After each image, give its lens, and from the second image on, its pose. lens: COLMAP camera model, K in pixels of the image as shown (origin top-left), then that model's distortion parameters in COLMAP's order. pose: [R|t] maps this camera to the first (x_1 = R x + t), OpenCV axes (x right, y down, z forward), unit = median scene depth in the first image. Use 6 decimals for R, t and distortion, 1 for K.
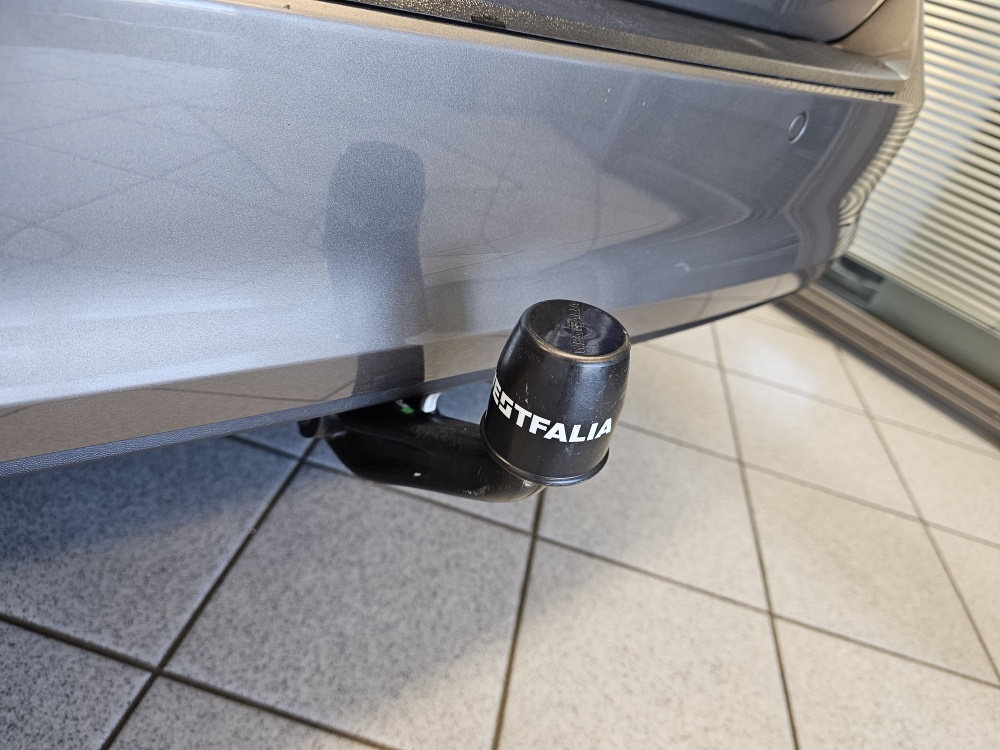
lens RADIAL K [[713.7, 0, 497.2], [0, 713.7, 367.3], [0, 0, 1]] dist [0.001068, -0.027338]
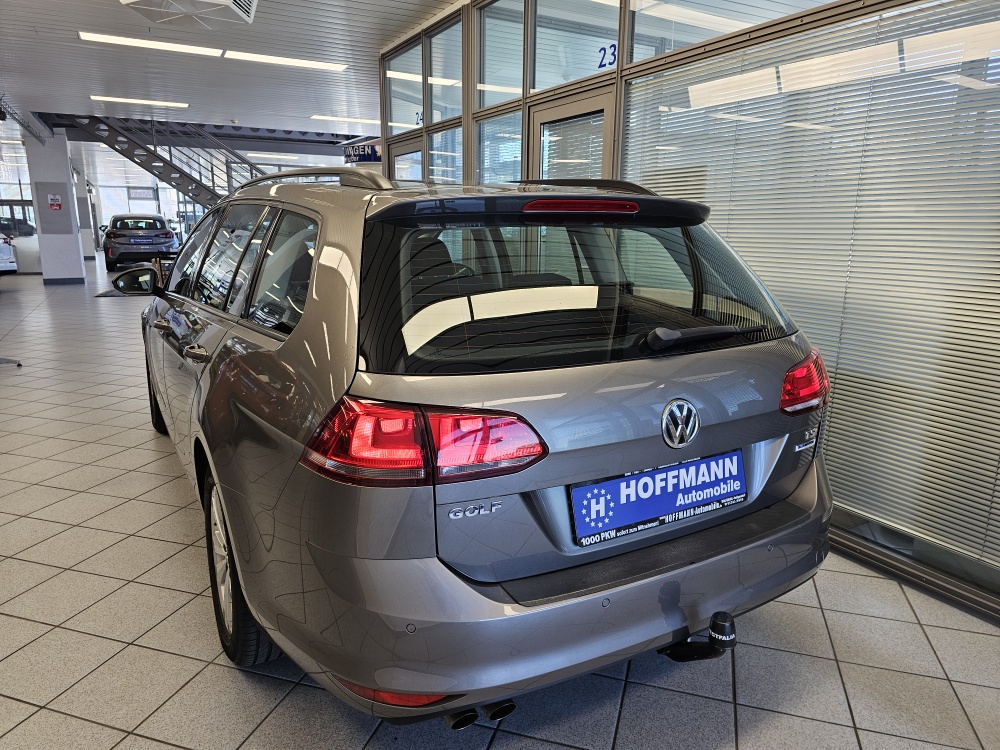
lens RADIAL K [[676.9, 0, 497.9], [0, 676.9, 372.6], [0, 0, 1]] dist [0.072866, -0.080666]
pose [[0.962764, -0.214080, -0.165092, -0.091713], [0.139249, 0.916131, -0.375918, -0.011543], [0.231722, 0.338931, 0.911828, -1.589440]]
